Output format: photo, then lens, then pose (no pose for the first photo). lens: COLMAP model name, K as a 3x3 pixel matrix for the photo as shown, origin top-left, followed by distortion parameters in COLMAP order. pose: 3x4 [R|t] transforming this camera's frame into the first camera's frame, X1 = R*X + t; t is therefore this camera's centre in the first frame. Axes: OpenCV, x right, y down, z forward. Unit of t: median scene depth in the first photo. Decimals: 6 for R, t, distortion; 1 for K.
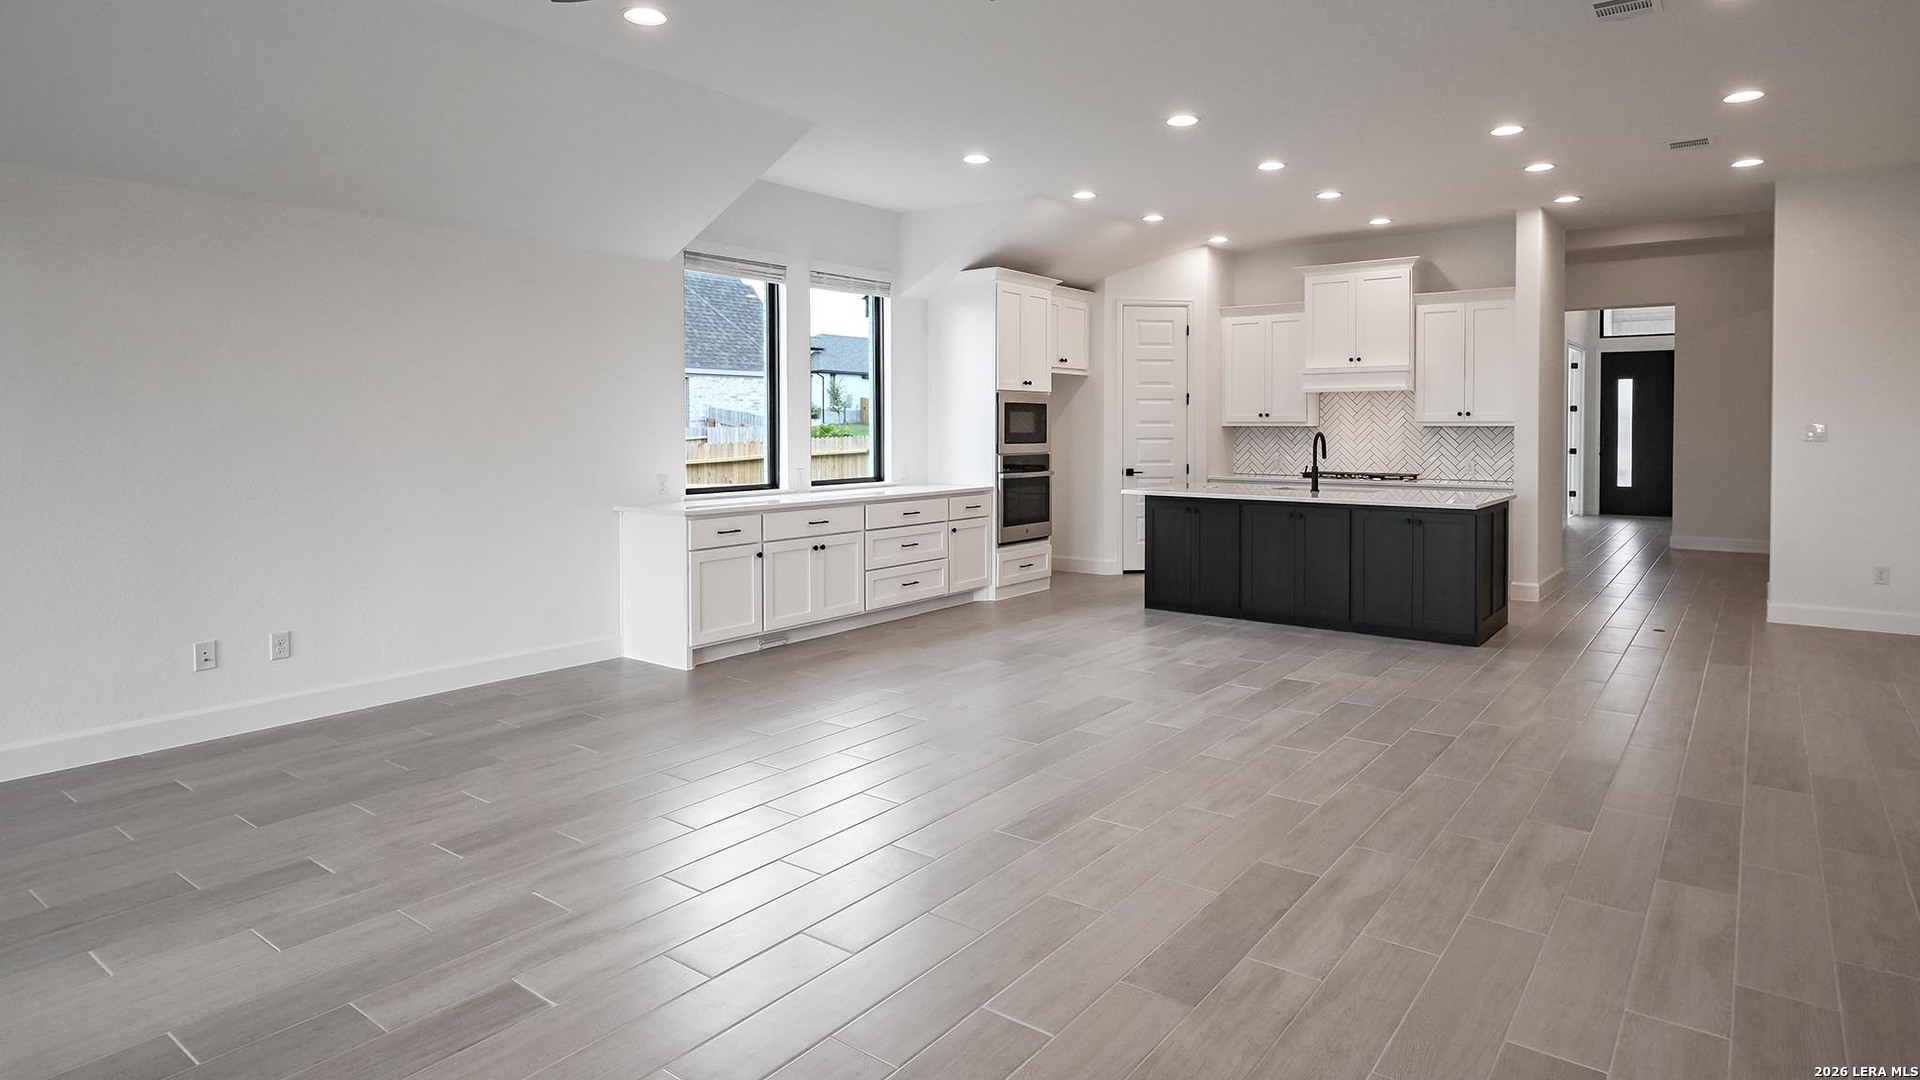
lens RADIAL K [[1054.3, 0, 948.5], [0, 1054.3, 431.0], [0, 0, 1]] dist [-0.002036, 0.001674]
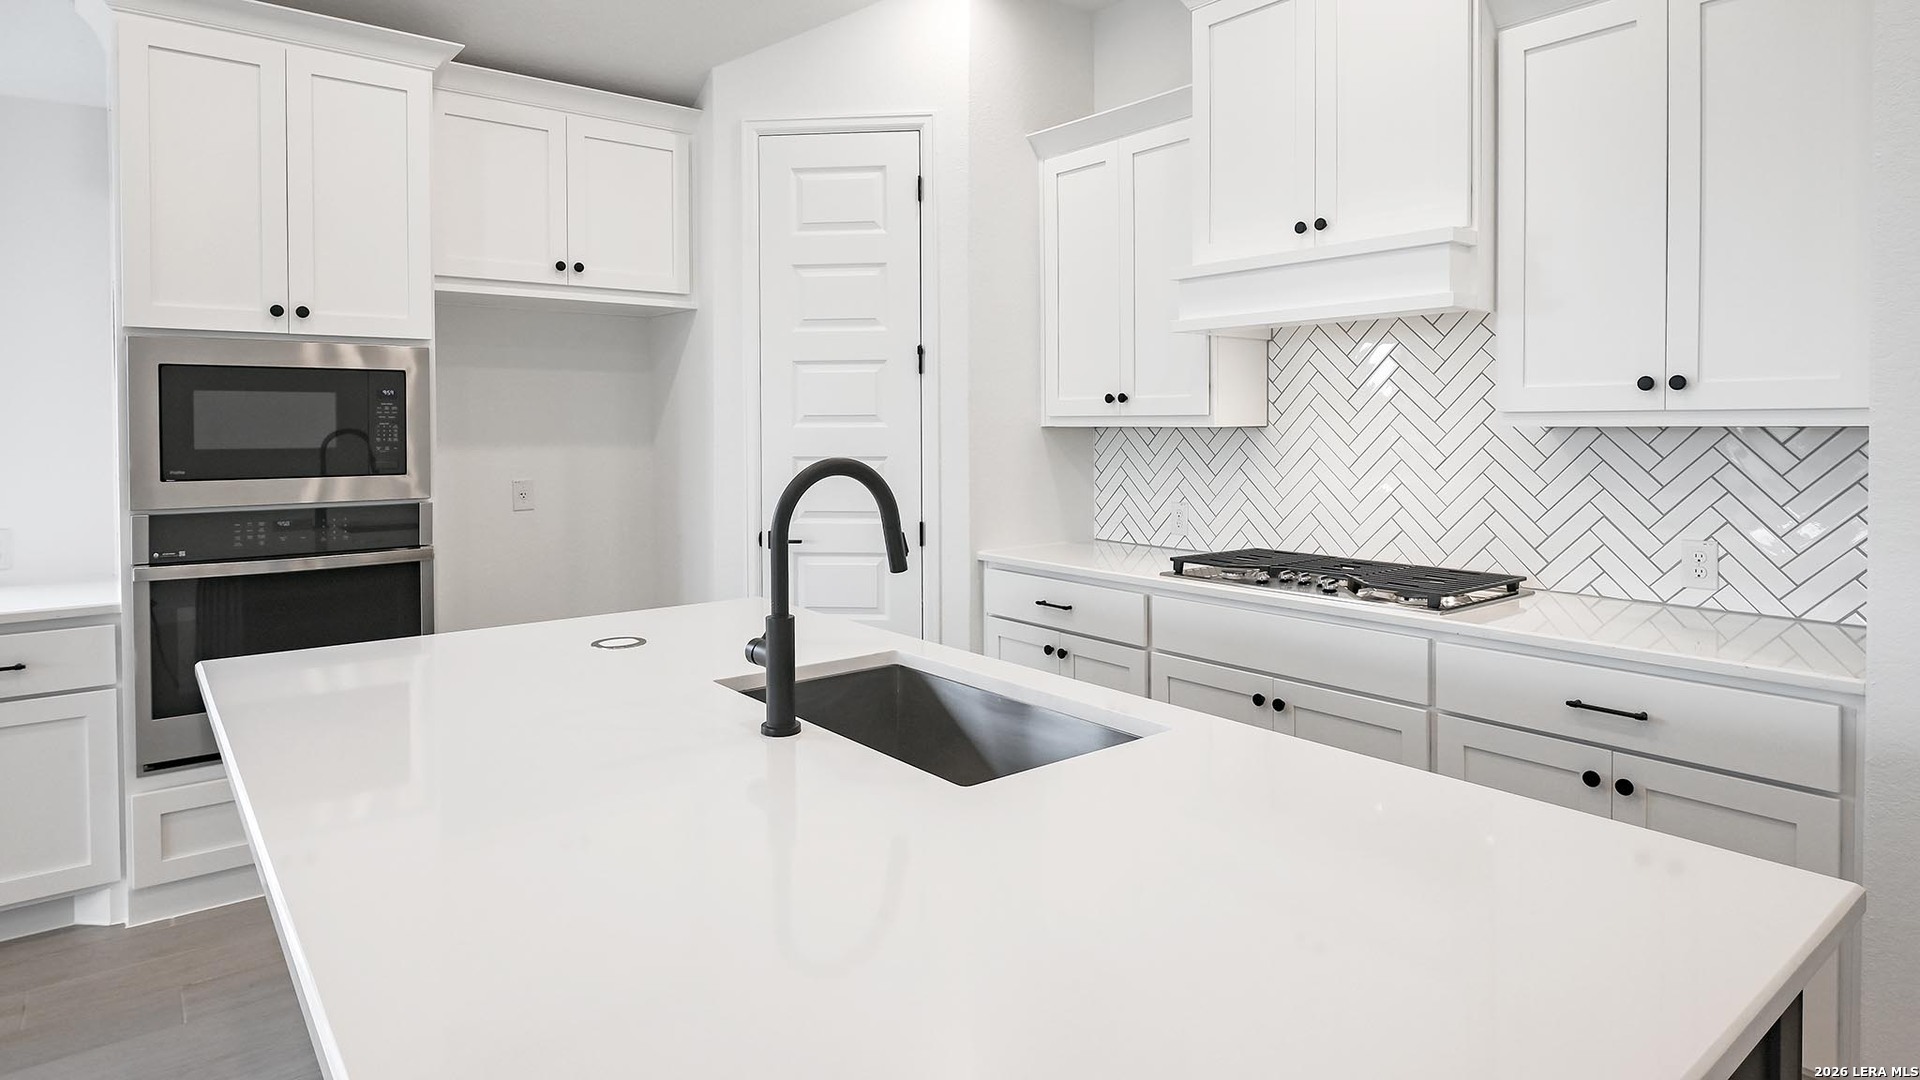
lens RADIAL K [[1054.3, 0, 956.4], [0, 1054.3, 433.4], [0, 0, 1]] dist [-0.002036, 0.001674]
pose [[0.971369, -0.001316, -0.237573, 0.368804], [0.002185, 0.999992, 0.003397, -0.004138], [0.237567, -0.003819, 0.971364, 0.674837]]
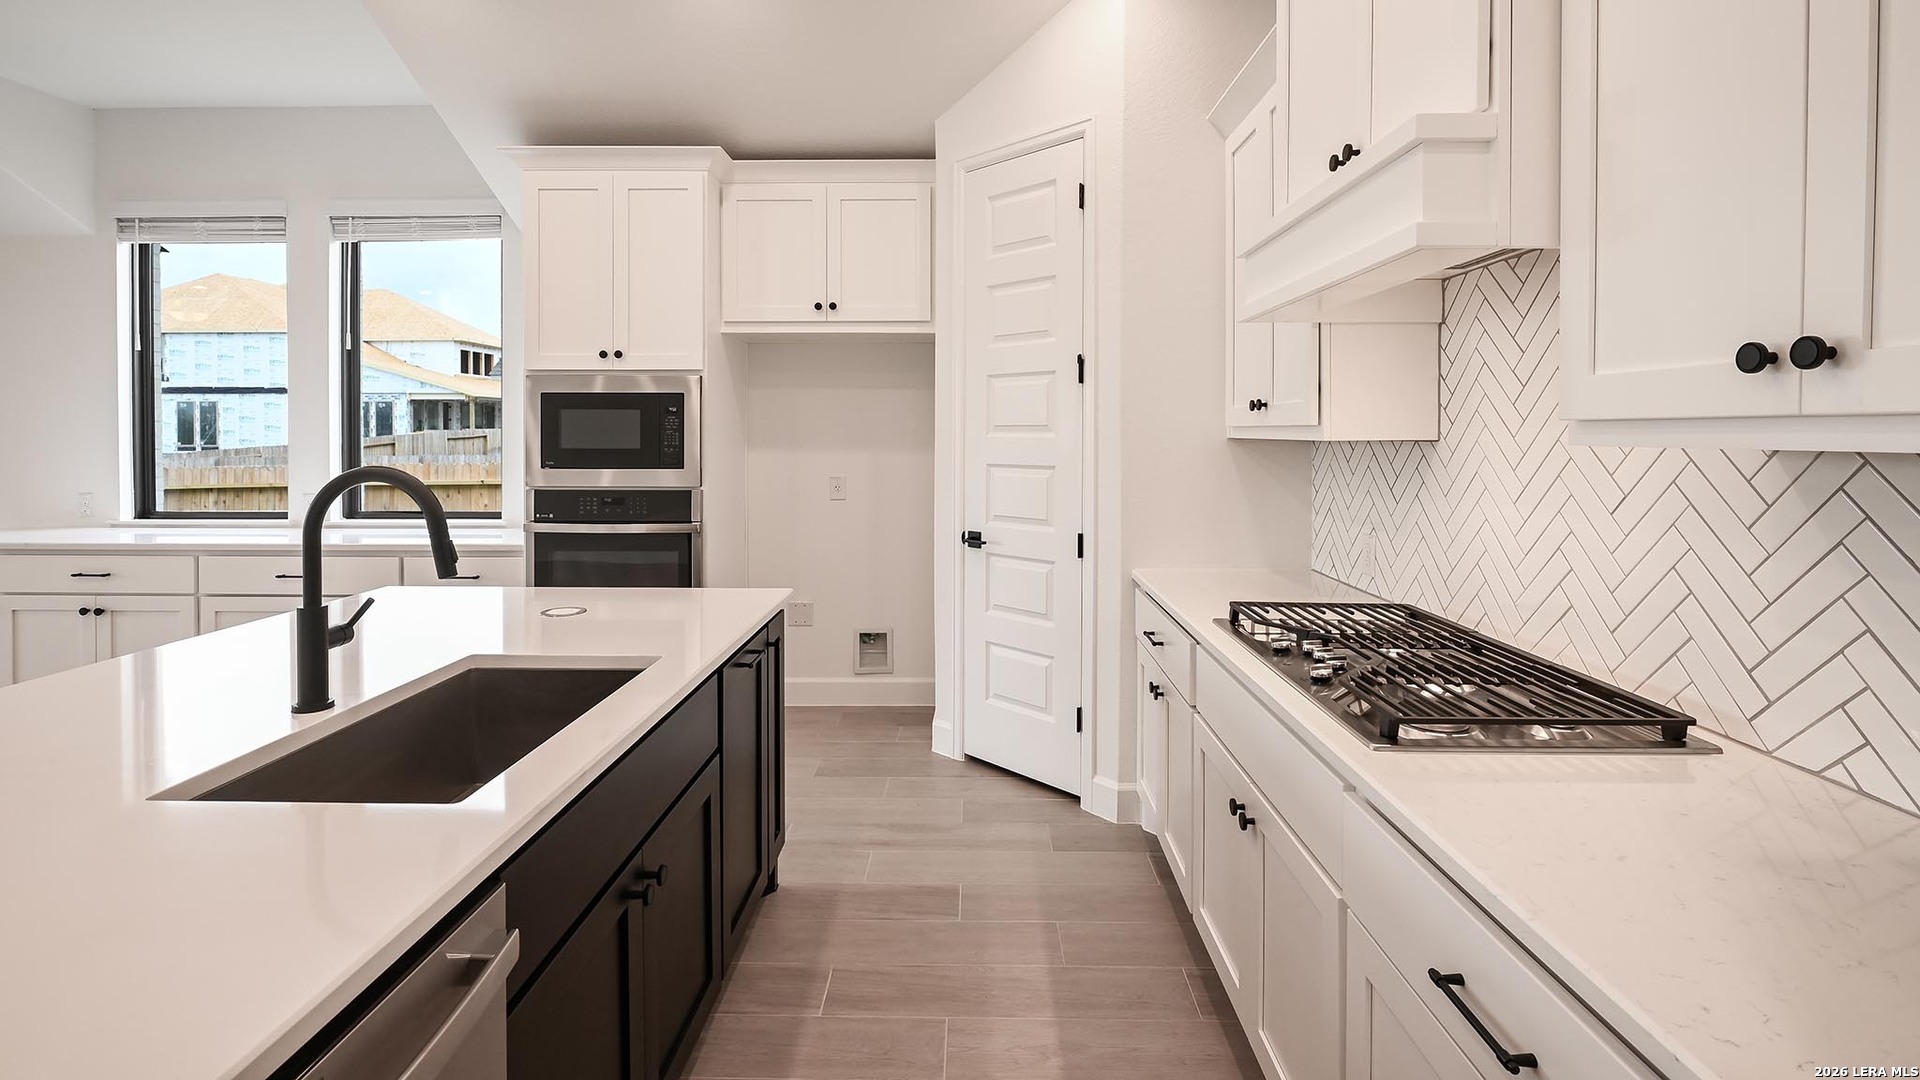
lens RADIAL K [[868.9, 0, 962.1], [0, 868.9, 438.8], [0, 0, 1]] dist [0.001231, 0.000549]
pose [[0.596562, 0.006966, -0.802536, 0.508429], [-0.005926, 0.999973, 0.004275, -0.005956], [0.802545, 0.002206, 0.596588, 0.846288]]
